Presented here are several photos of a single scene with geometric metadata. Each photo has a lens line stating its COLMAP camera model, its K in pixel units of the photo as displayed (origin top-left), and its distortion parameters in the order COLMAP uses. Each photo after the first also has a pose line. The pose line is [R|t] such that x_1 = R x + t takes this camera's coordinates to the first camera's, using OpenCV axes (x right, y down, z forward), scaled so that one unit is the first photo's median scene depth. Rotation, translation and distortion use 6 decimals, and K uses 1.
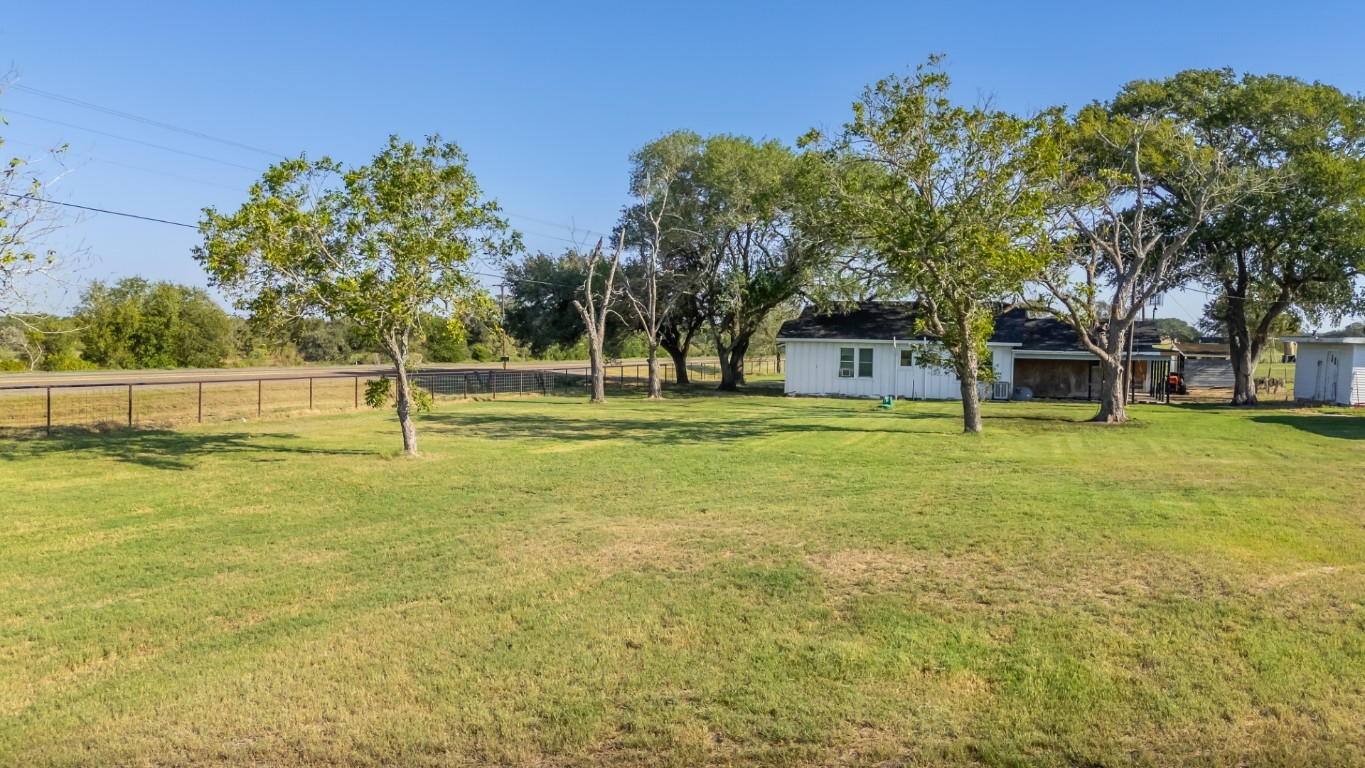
lens RADIAL K [[1007.2, 0, 682.5], [0, 1007.2, 384.0], [0, 0, 1]] dist [0.090143, -0.079606]
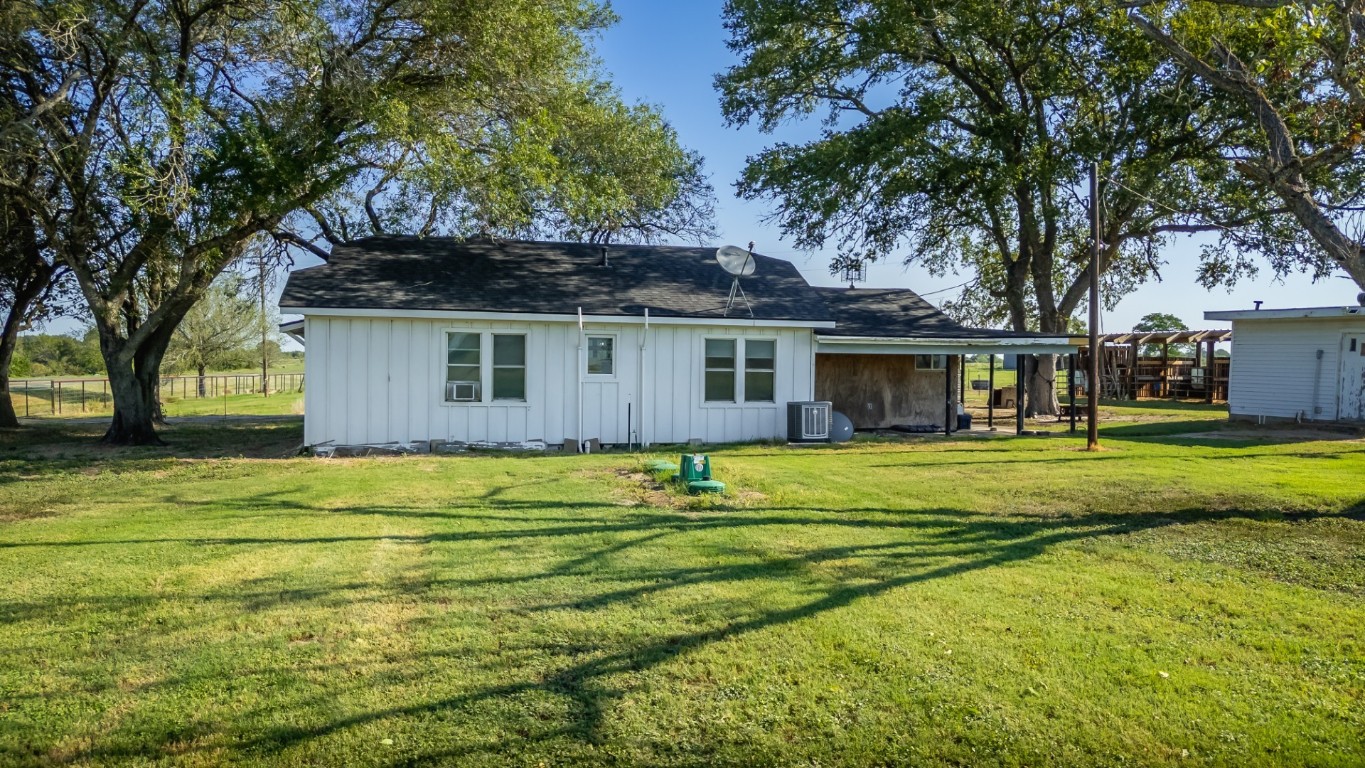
lens RADIAL K [[1007.2, 0, 682.5], [0, 1007.2, 384.0], [0, 0, 1]] dist [0.090143, -0.079606]
pose [[0.843153, -0.020240, 0.537293, 0.011283], [0.029906, 0.999510, -0.009279, -0.007597], [-0.536842, 0.023891, 0.843344, 0.590870]]
